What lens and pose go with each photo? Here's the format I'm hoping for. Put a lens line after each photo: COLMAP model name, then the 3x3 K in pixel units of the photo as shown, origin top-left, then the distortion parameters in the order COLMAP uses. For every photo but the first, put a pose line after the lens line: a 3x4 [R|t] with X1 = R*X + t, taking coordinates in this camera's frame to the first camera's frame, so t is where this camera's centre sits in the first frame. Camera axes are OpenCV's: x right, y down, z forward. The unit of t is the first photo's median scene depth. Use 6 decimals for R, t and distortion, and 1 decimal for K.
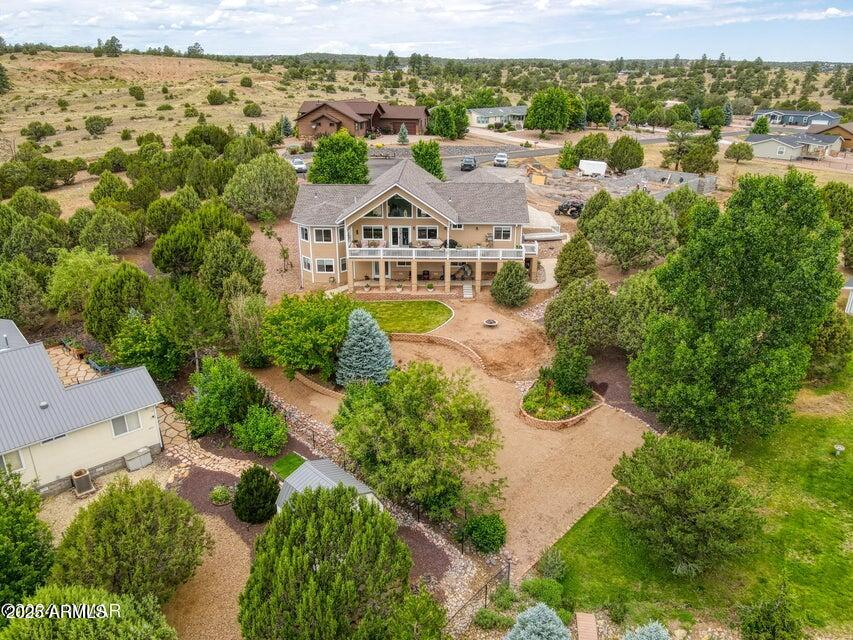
lens RADIAL K [[589.9, 0, 426.5], [0, 589.9, 320.0], [0, 0, 1]] dist [0.033873, -0.000635]
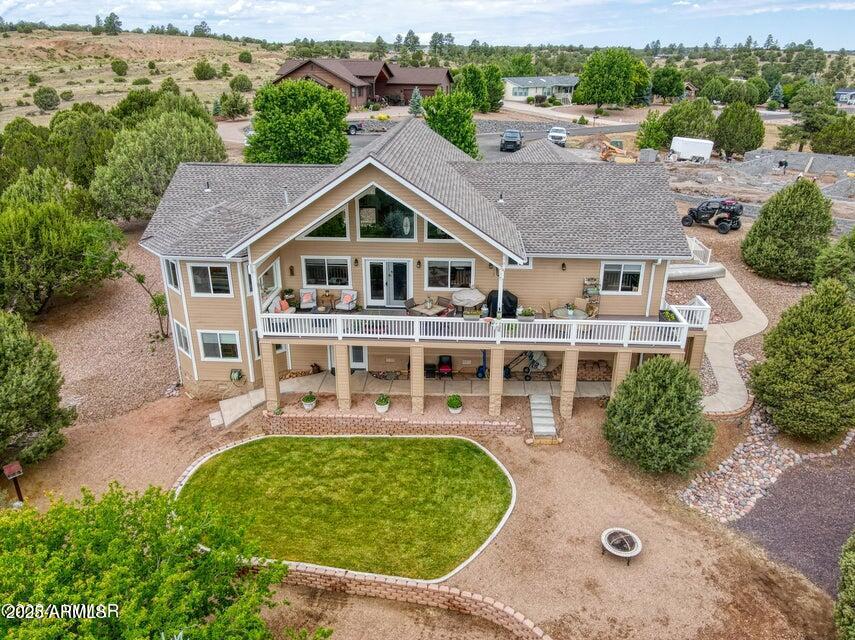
lens RADIAL K [[591.3, 0, 427.5], [0, 591.3, 320.0], [0, 0, 1]] dist [0.033873, -0.000635]
pose [[0.999463, 0.014124, -0.029566, -0.001109], [-0.013740, 0.999819, 0.013163, -0.092166], [0.029747, -0.012750, 0.999476, 0.430619]]
